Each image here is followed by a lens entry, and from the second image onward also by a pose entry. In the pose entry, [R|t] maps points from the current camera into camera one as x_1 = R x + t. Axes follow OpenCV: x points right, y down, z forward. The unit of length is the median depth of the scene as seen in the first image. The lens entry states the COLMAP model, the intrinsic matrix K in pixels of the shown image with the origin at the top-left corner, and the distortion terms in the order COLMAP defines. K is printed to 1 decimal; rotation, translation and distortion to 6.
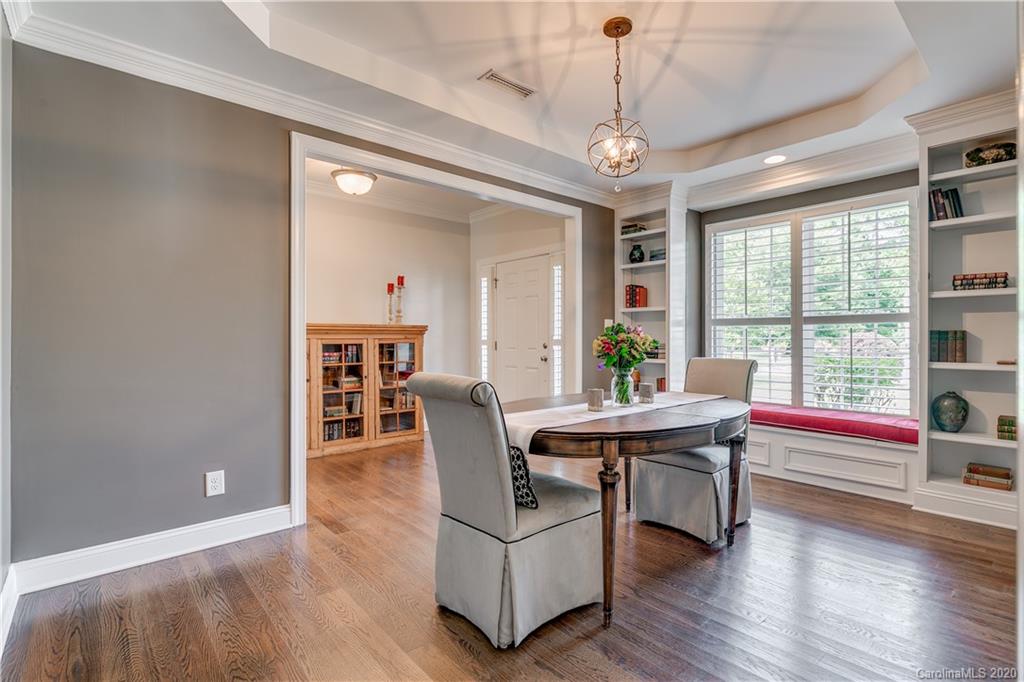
lens RADIAL K [[482.1, 0, 514.0], [0, 482.1, 339.4], [0, 0, 1]] dist [-0.002889, -0.000368]
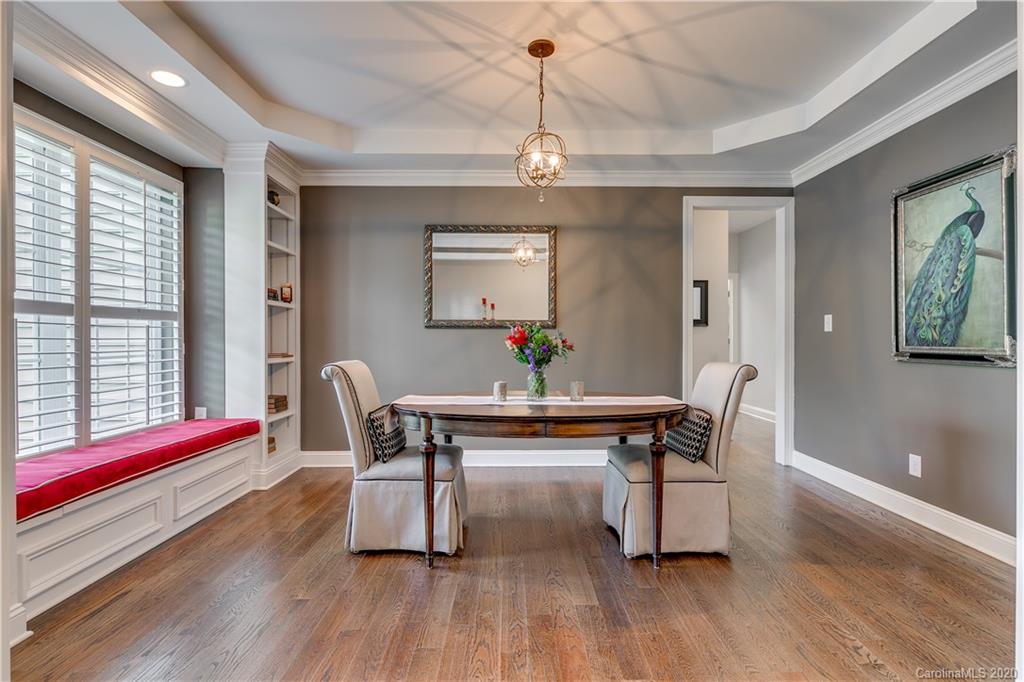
lens RADIAL K [[482.1, 0, 514.4], [0, 482.1, 340.5], [0, 0, 1]] dist [-0.002889, -0.000368]
pose [[-0.760150, -0.001536, 0.649746, -0.348994], [0.001508, 0.999990, 0.004129, -0.001966], [-0.649746, 0.004118, -0.760140, 1.482056]]
